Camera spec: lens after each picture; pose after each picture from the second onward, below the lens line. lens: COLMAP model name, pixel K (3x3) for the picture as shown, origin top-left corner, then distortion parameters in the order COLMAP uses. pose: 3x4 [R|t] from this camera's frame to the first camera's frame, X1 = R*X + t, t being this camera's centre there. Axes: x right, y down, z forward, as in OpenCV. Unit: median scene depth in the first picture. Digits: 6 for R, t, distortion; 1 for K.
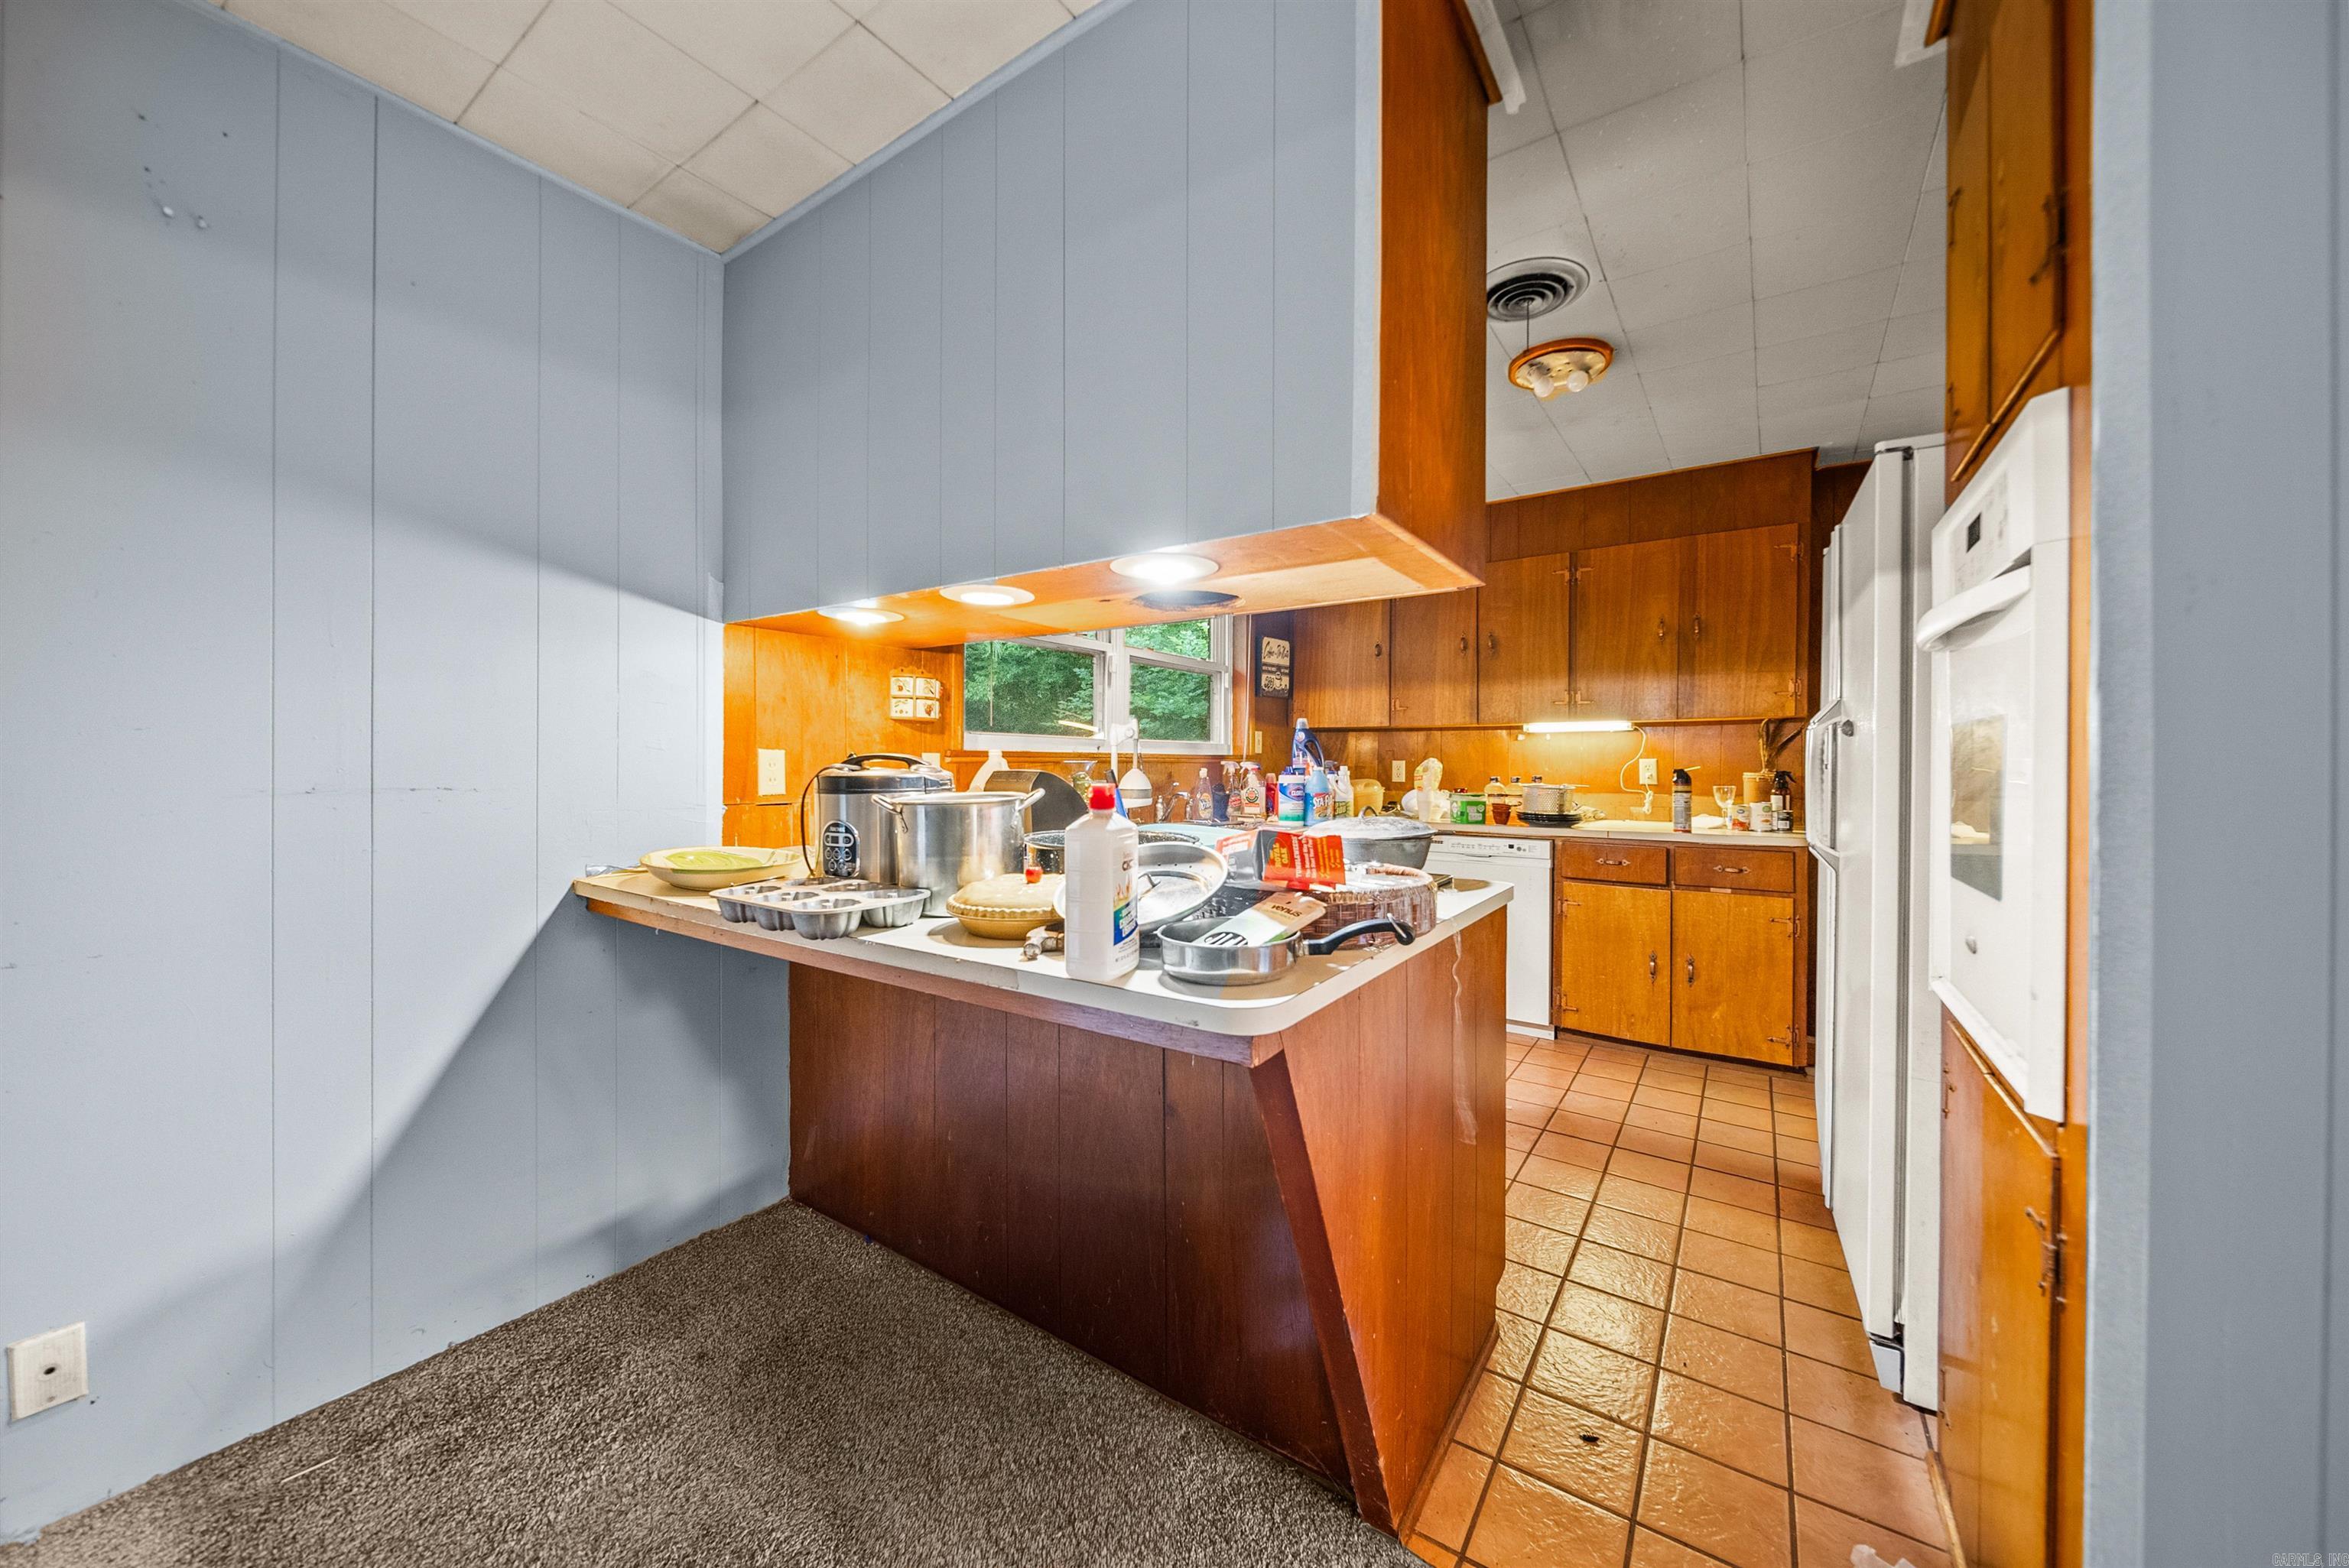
lens RADIAL K [[840.7, 0, 1180.6], [0, 840.7, 768.1], [0, 0, 1]] dist [-0.005631, -0.000297]
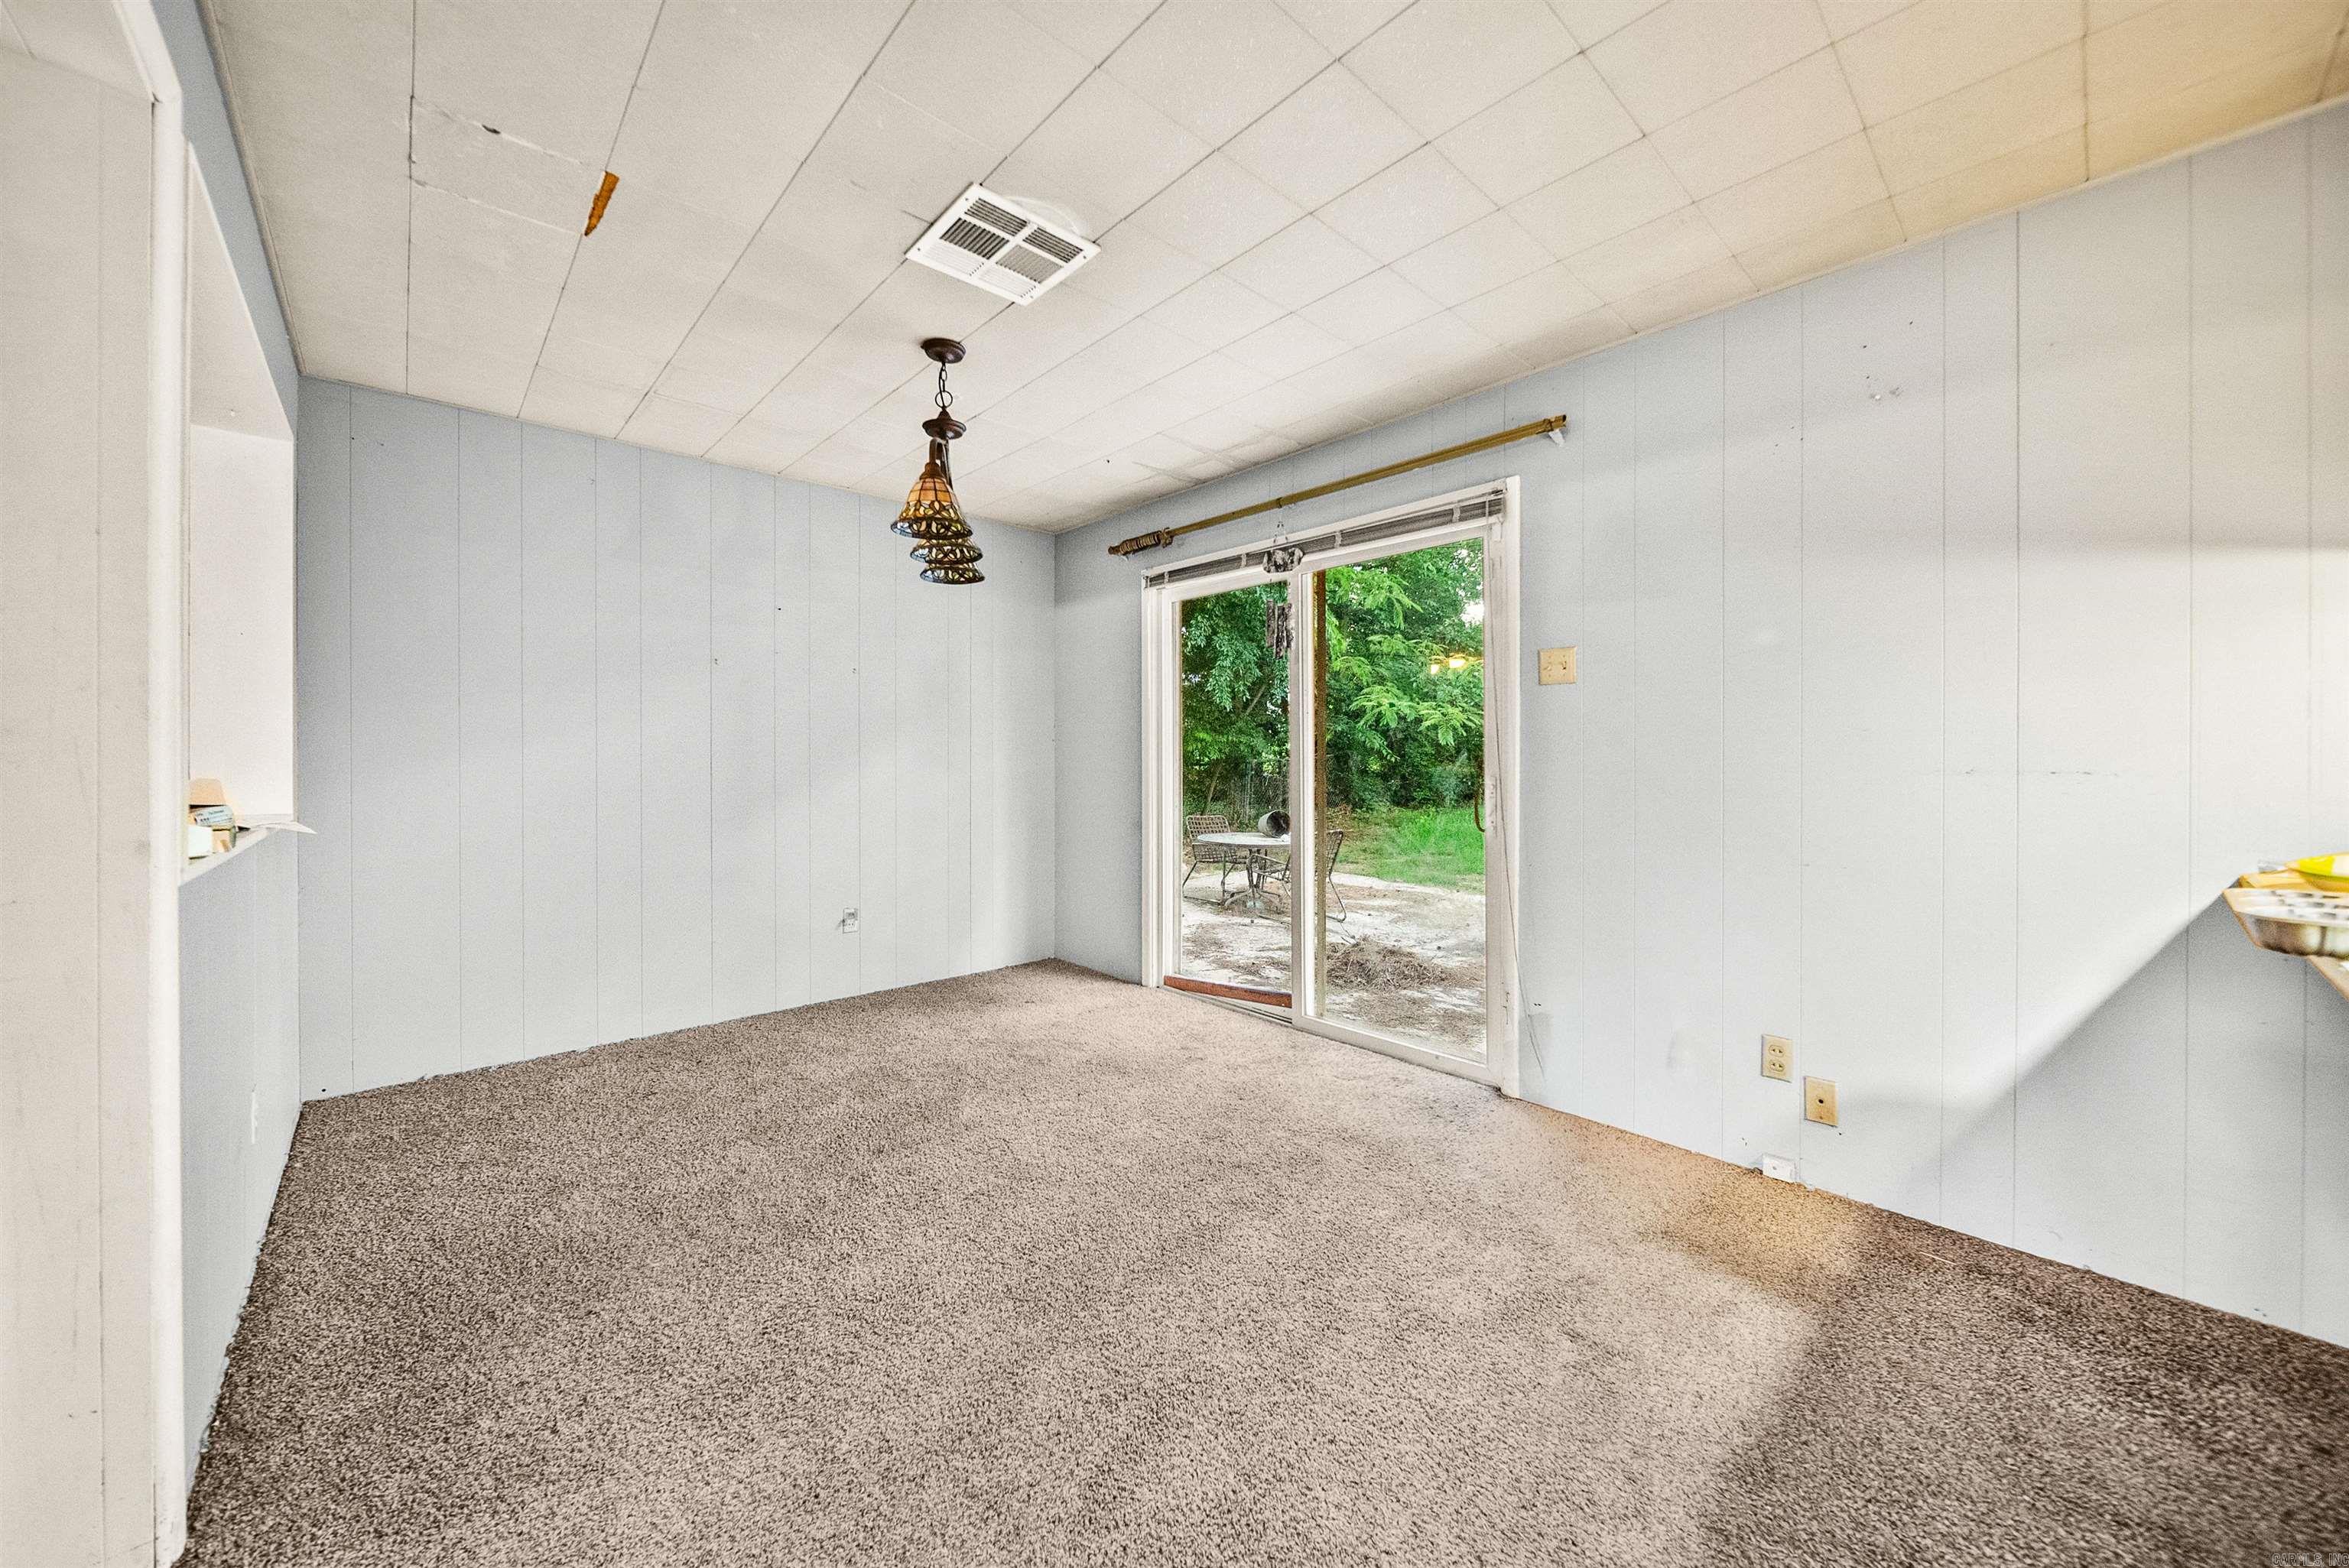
lens RADIAL K [[840.7, 0, 1180.6], [0, 840.7, 768.1], [0, 0, 1]] dist [-0.005631, -0.000297]
pose [[-0.221082, 0.015871, -0.975126, 0.548907], [-0.001977, 0.999858, 0.016722, 0.000104], [0.975253, 0.005624, -0.221019, 0.060899]]
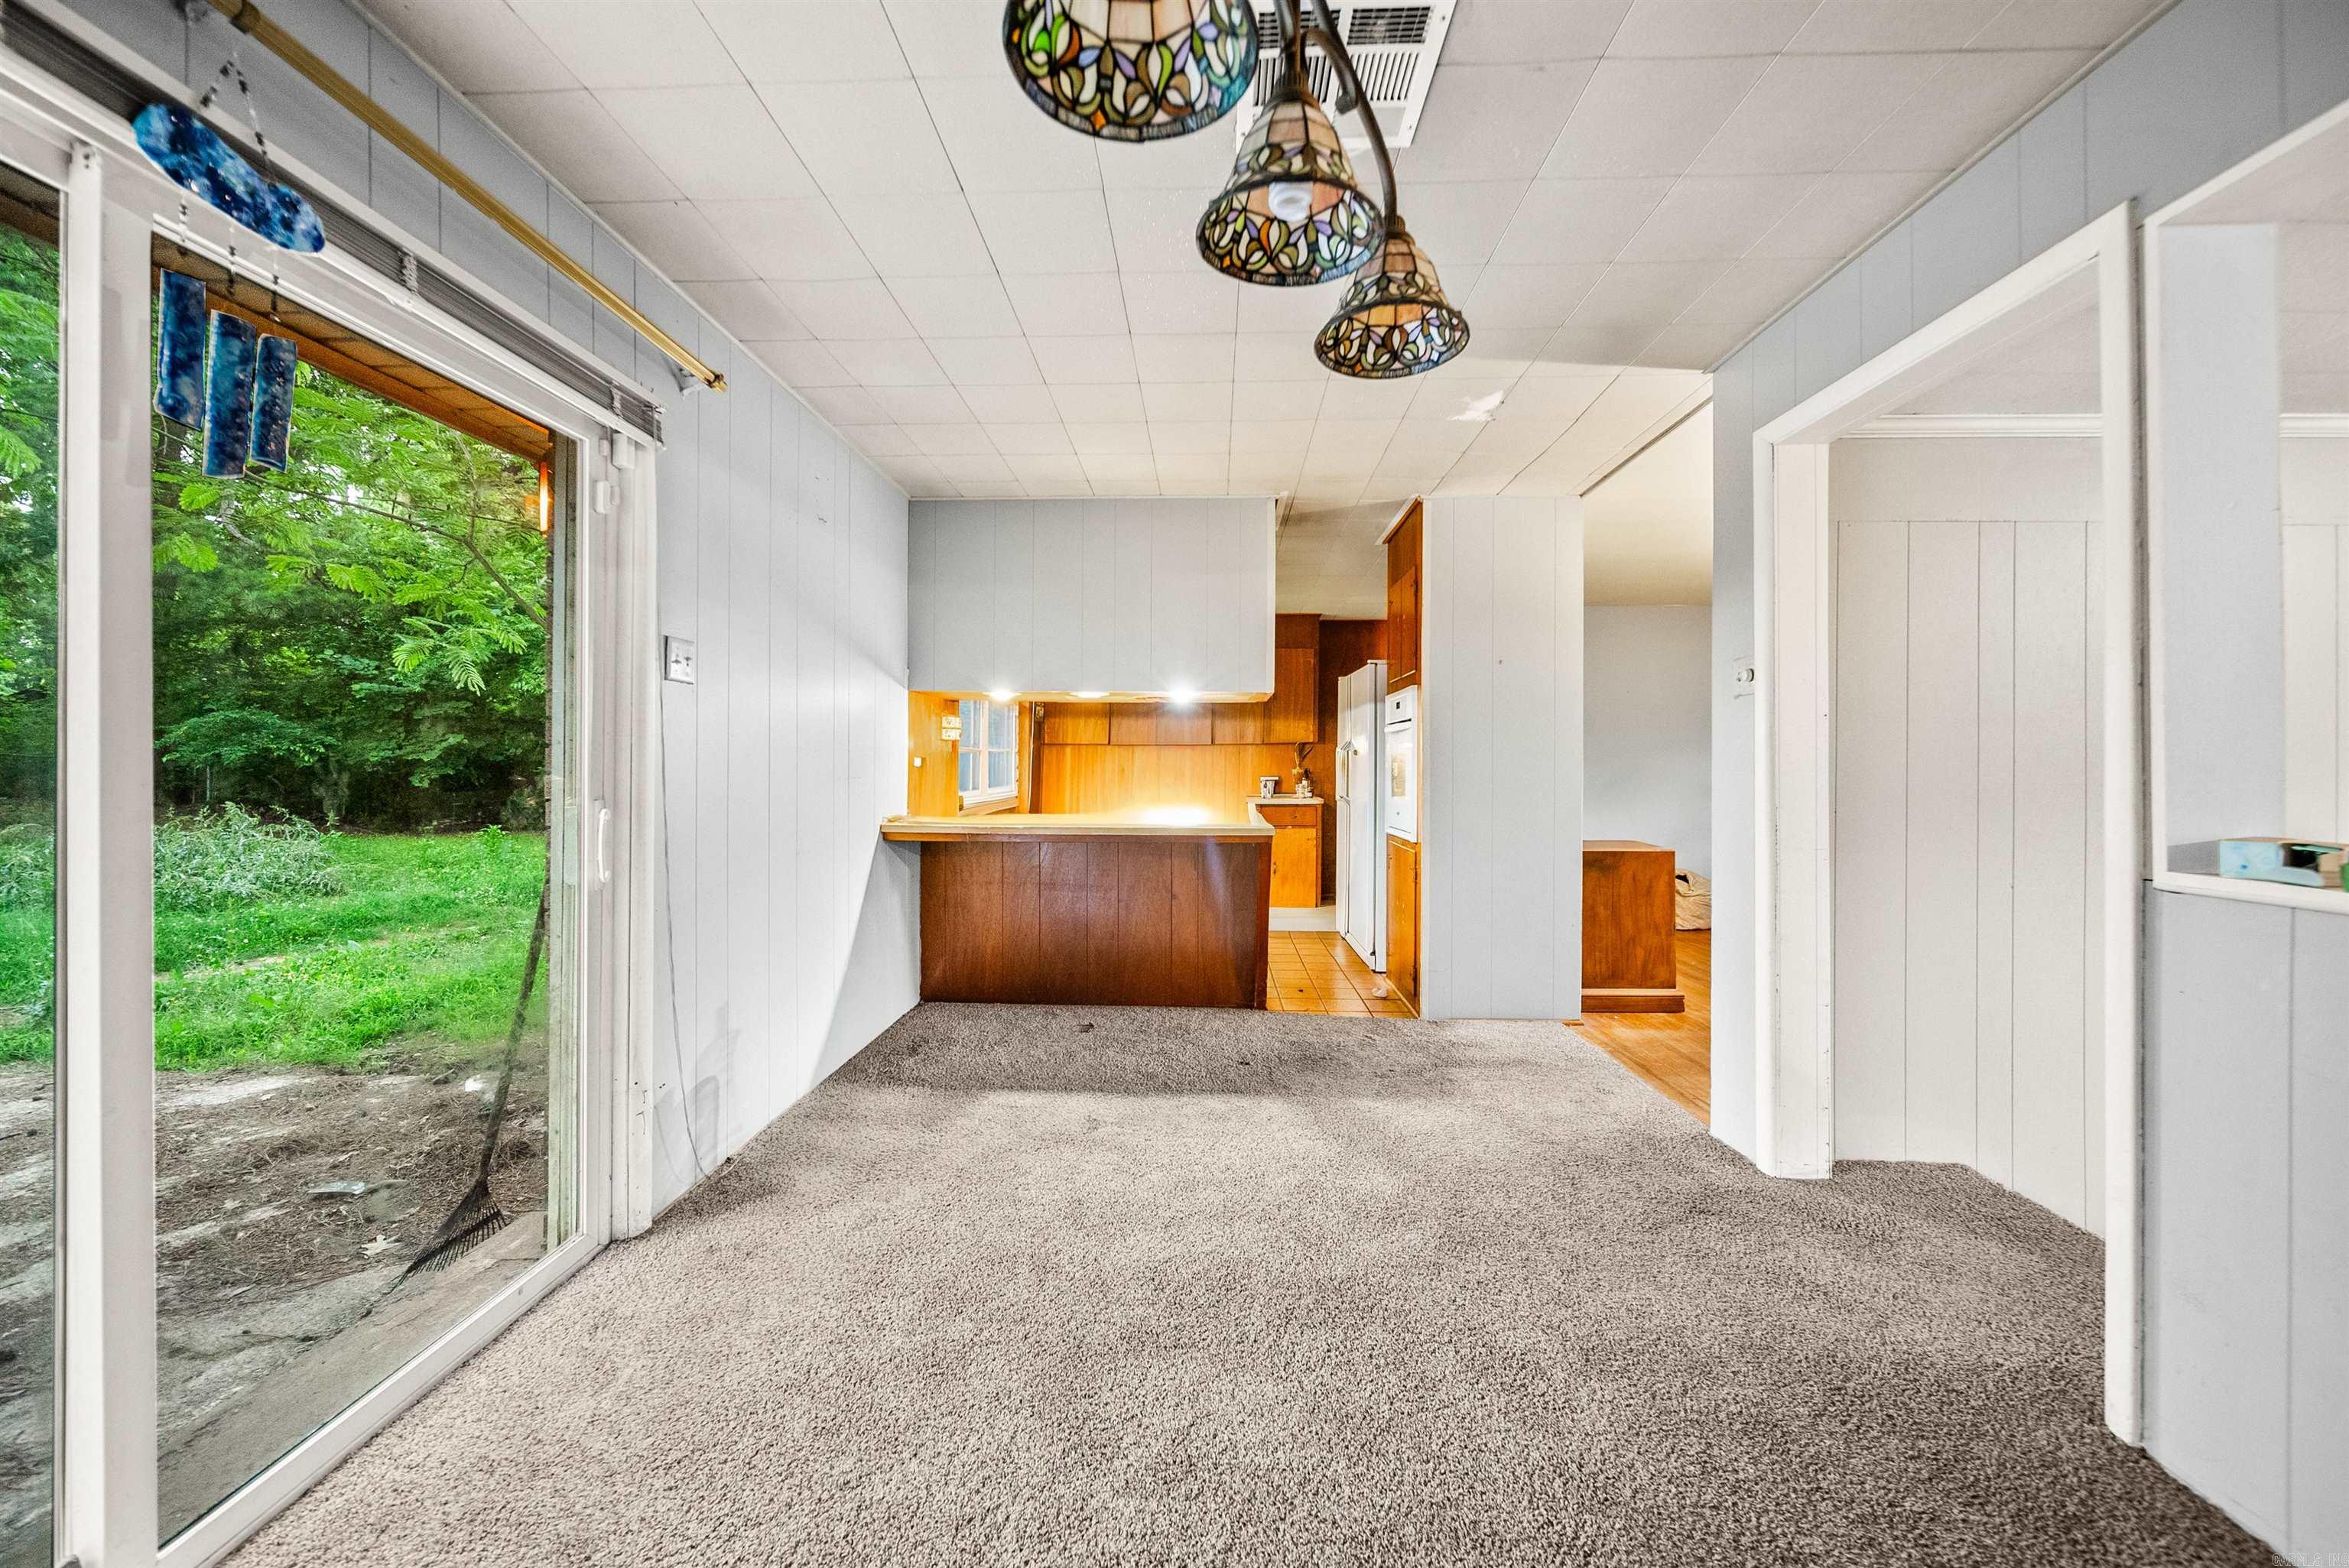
lens RADIAL K [[840.7, 0, 1180.6], [0, 840.7, 768.1], [0, 0, 1]] dist [-0.005631, -0.000297]
pose [[0.845701, -0.001728, 0.533655, -1.485697], [0.001709, 0.999998, 0.000530, 0.003723], [-0.533655, 0.000463, 0.845702, -1.315070]]
